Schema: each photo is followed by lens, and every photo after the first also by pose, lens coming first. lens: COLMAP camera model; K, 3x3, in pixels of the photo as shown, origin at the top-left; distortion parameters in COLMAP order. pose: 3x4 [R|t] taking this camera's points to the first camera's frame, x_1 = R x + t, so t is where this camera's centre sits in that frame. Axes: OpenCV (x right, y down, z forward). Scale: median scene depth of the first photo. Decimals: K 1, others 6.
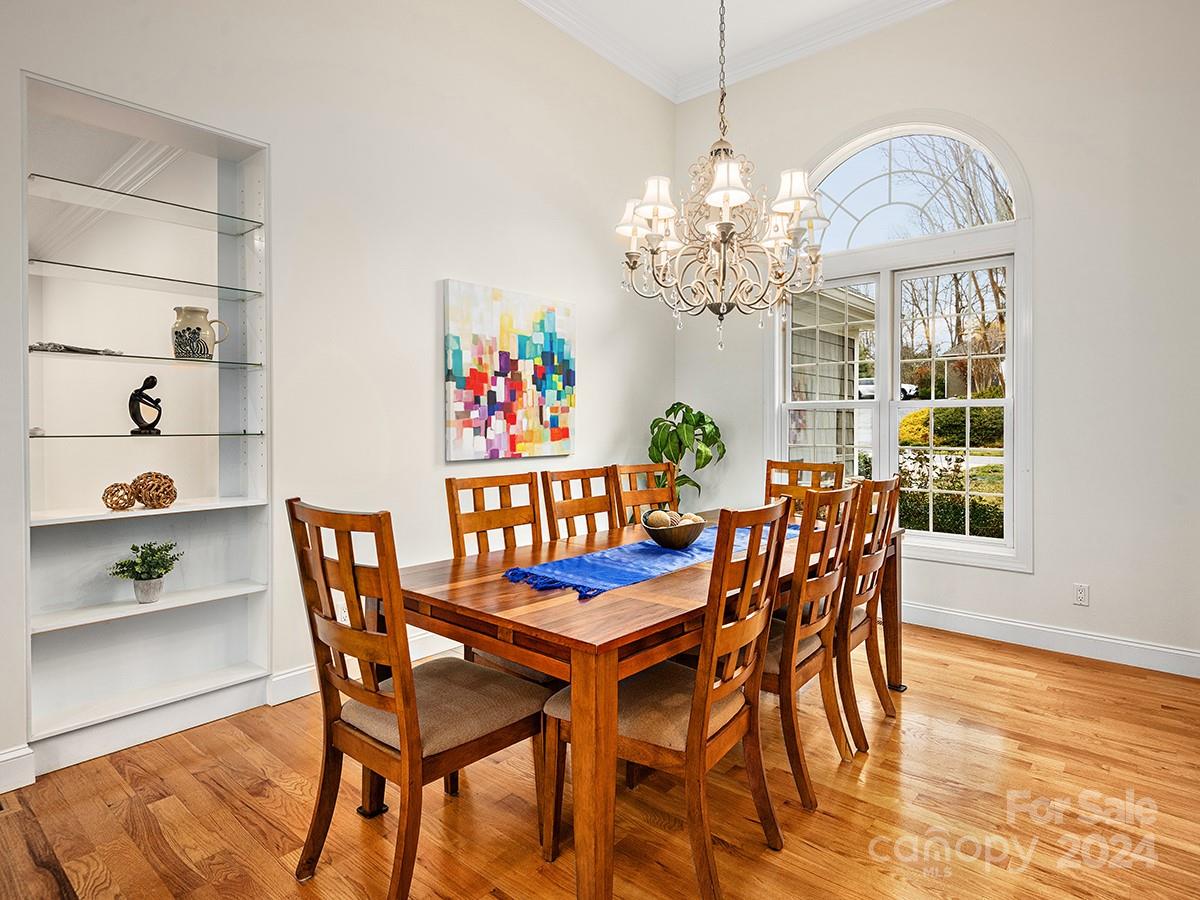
lens RADIAL K [[666.6, 0, 602.2], [0, 666.6, 434.7], [0, 0, 1]] dist [0.026161, 0.000415]
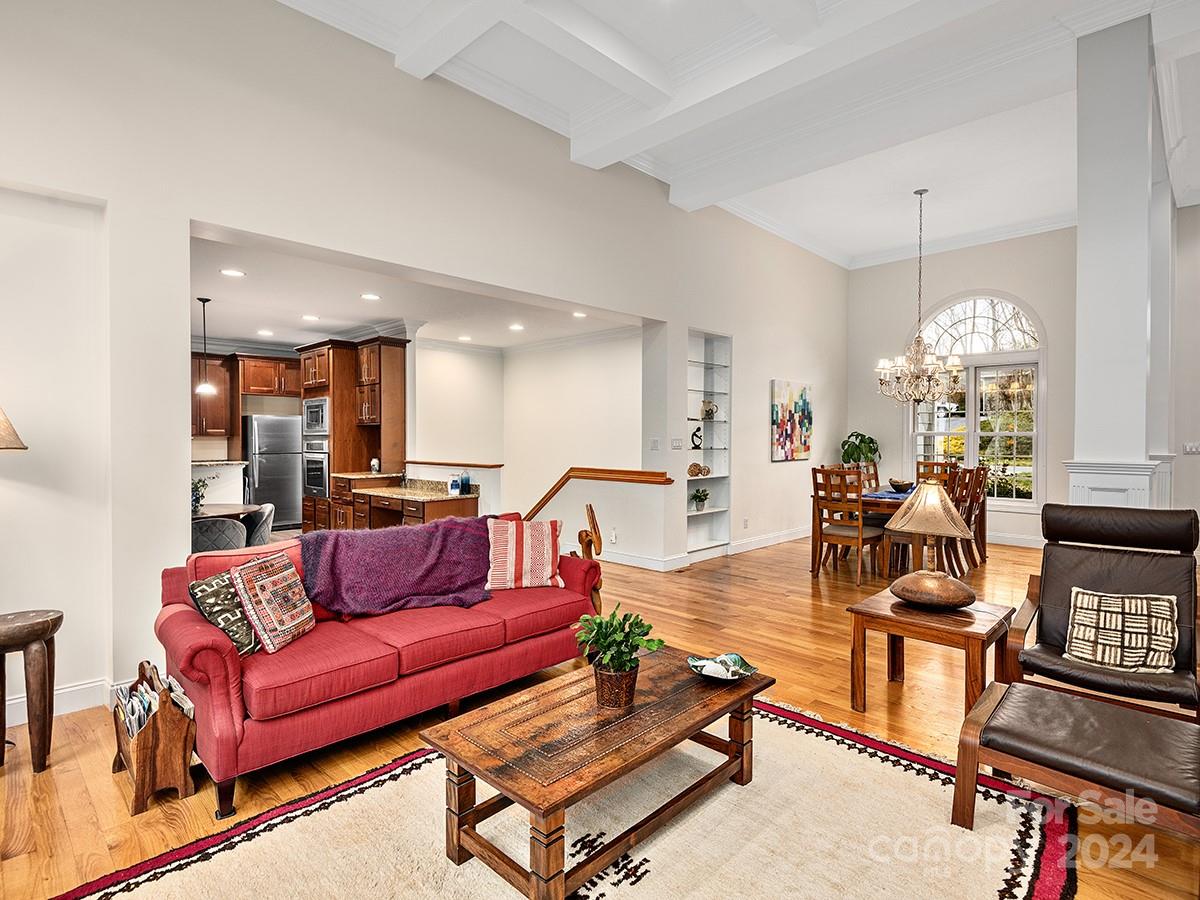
lens RADIAL K [[630.7, 0, 600.0], [0, 630.7, 450.0], [0, 0, 1]] dist [0.002991, 0.000252]
pose [[0.997656, 0.001976, -0.068406, -0.641988], [-0.001693, 0.999990, 0.004194, -0.004216], [0.068414, -0.004069, 0.997649, -1.104914]]
